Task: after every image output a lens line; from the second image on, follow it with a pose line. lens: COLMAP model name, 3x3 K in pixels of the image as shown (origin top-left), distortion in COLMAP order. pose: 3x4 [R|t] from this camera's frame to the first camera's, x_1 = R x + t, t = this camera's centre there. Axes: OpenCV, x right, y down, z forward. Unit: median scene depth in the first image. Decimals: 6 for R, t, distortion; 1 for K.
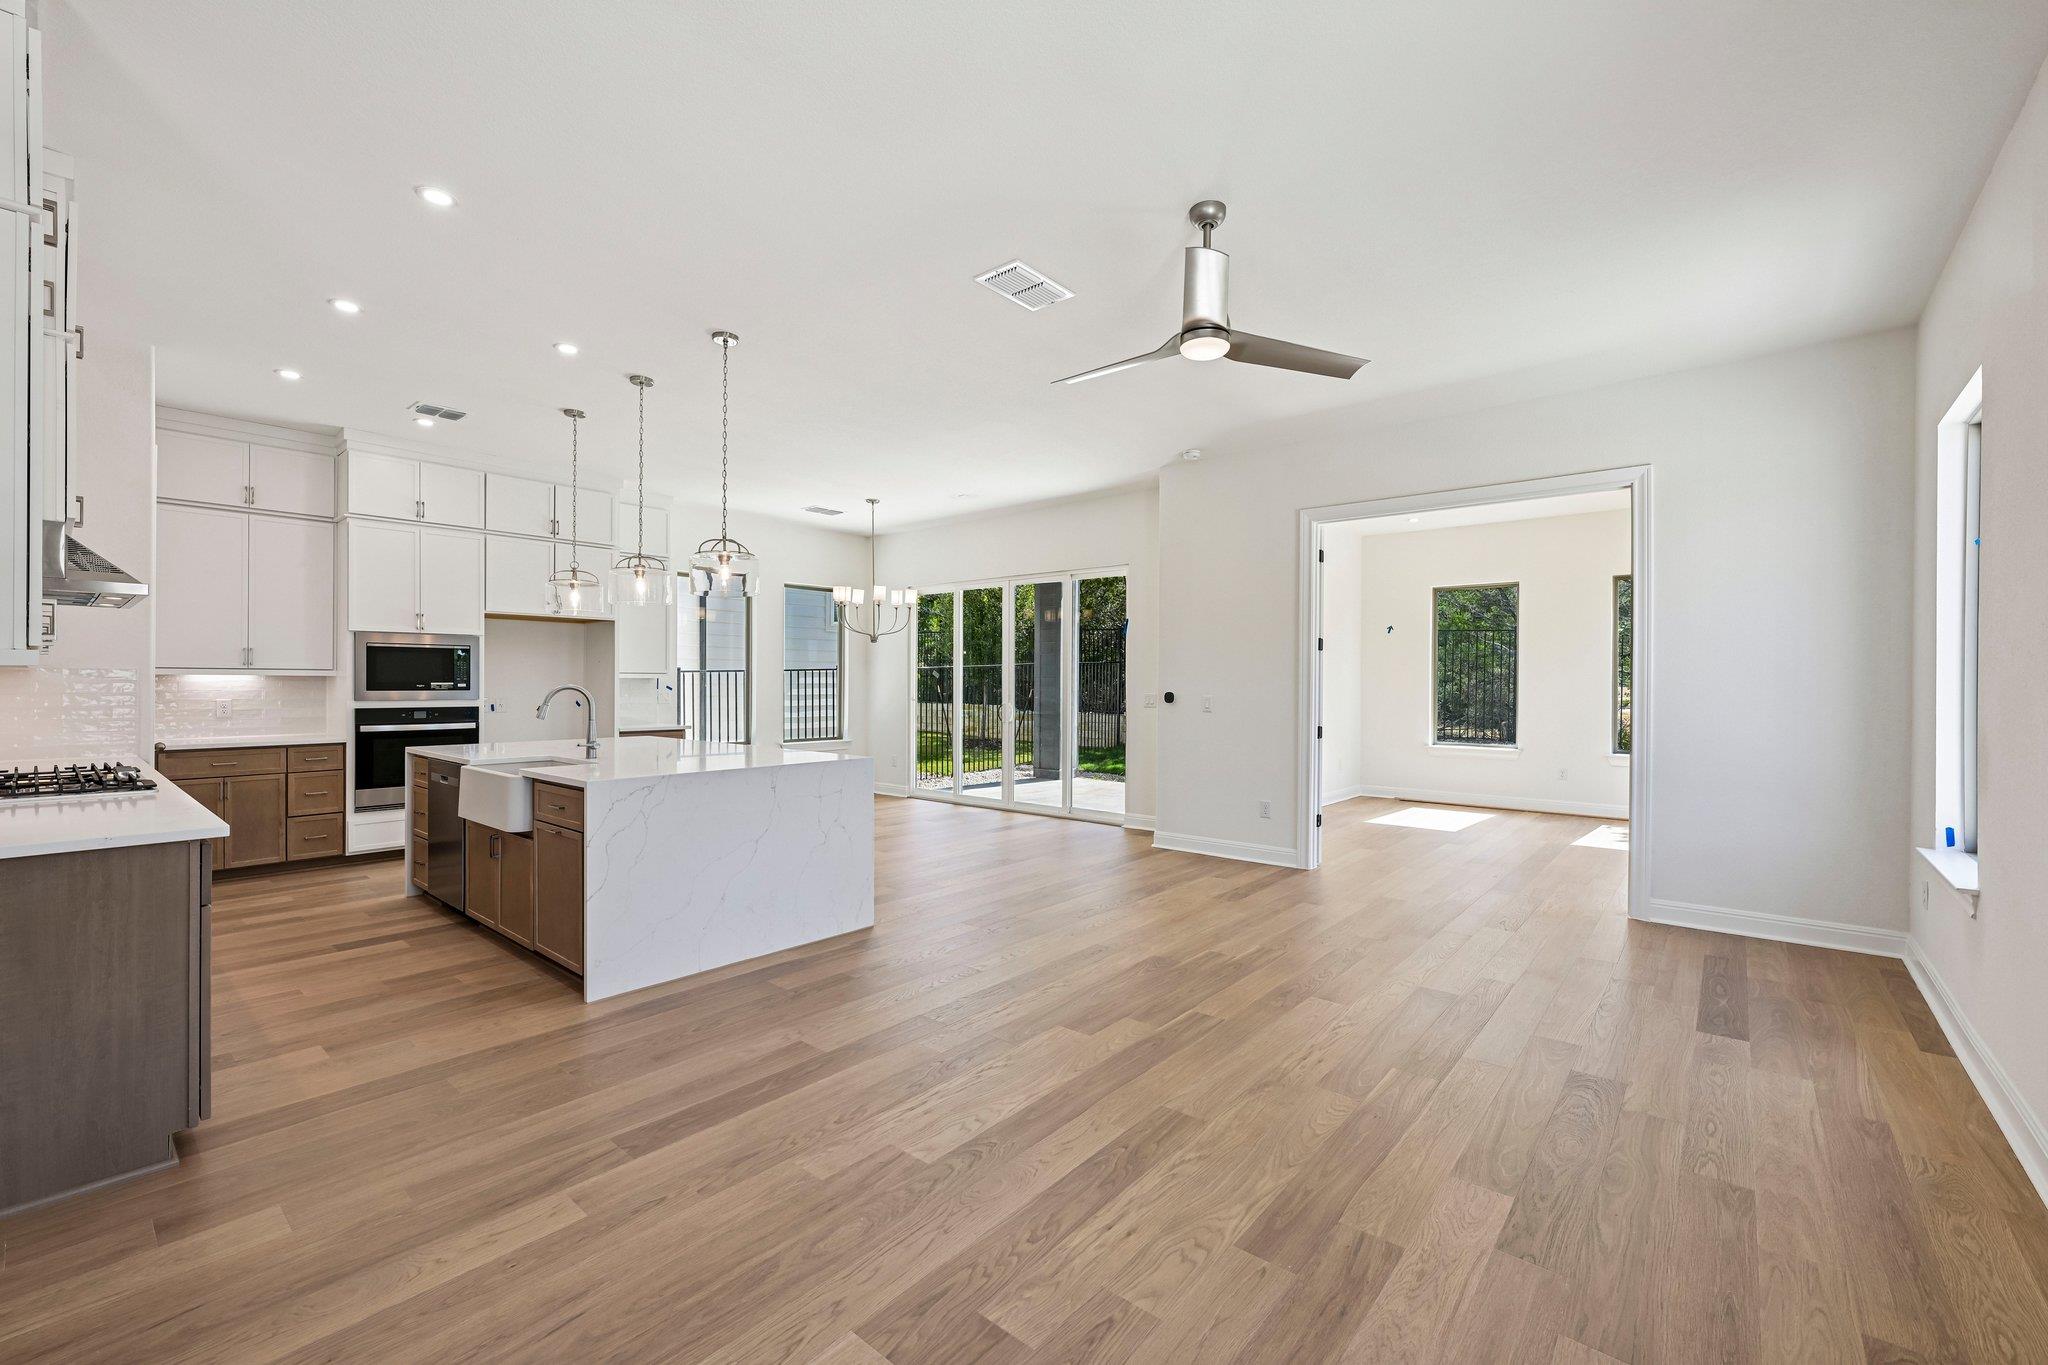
lens RADIAL K [[843.2, 0, 1029.3], [0, 843.2, 683.1], [0, 0, 1]] dist [-0.002098, -0.000341]
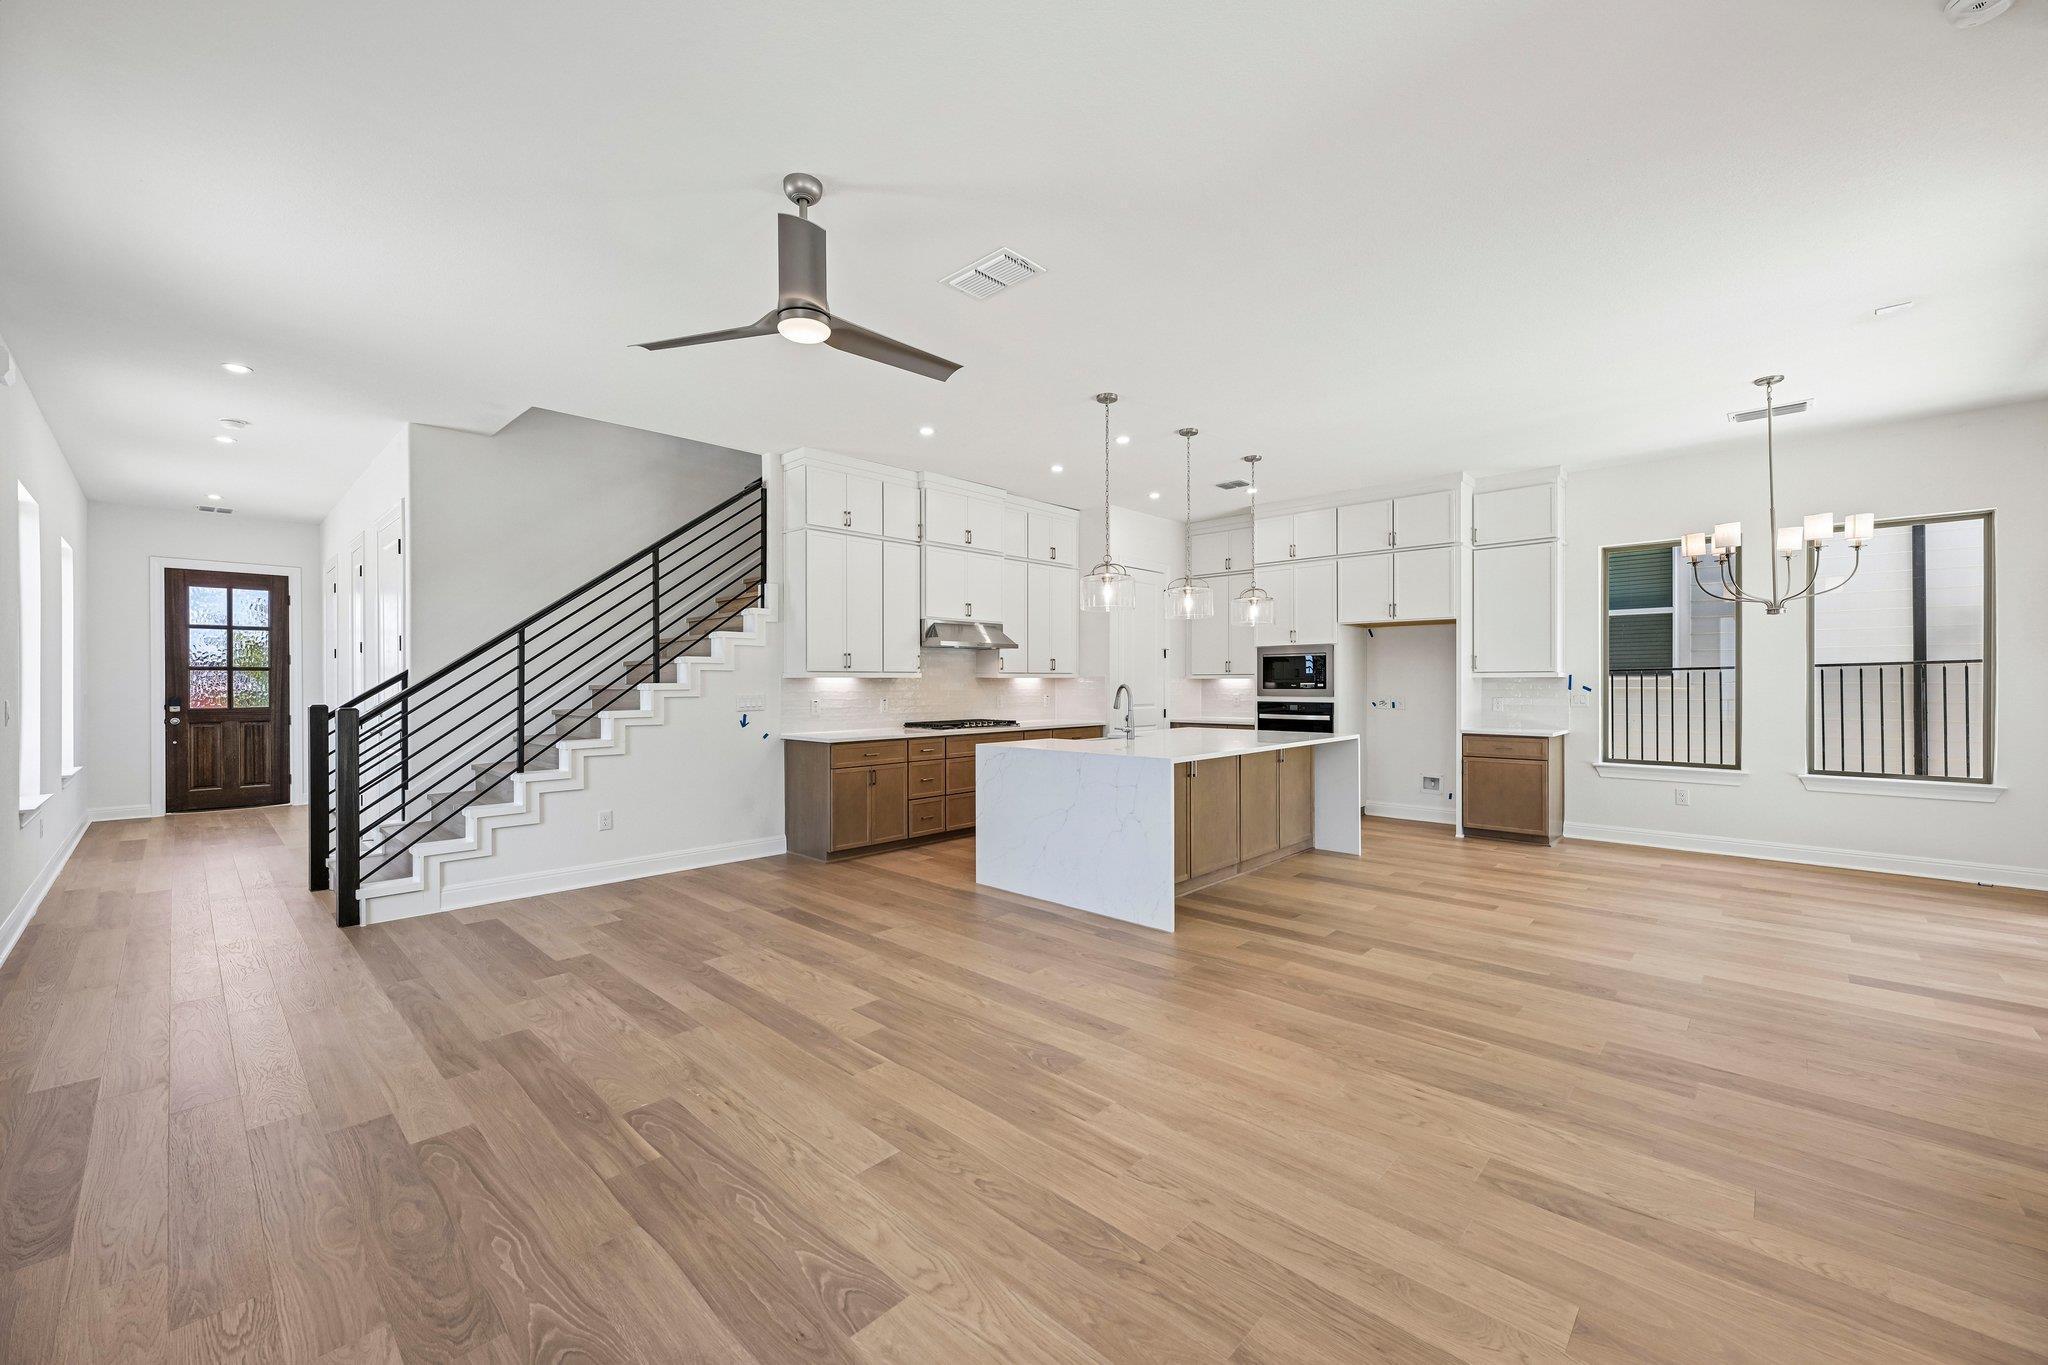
lens RADIAL K [[810.8, 0, 1017.7], [0, 810.8, 679.6], [0, 0, 1]] dist [0.002342, 0.000404]
pose [[-0.064367, -0.007227, -0.997900, 0.584239], [0.001332, 0.999972, -0.007328, 0.002959], [0.997925, -0.001801, -0.064356, 0.683166]]
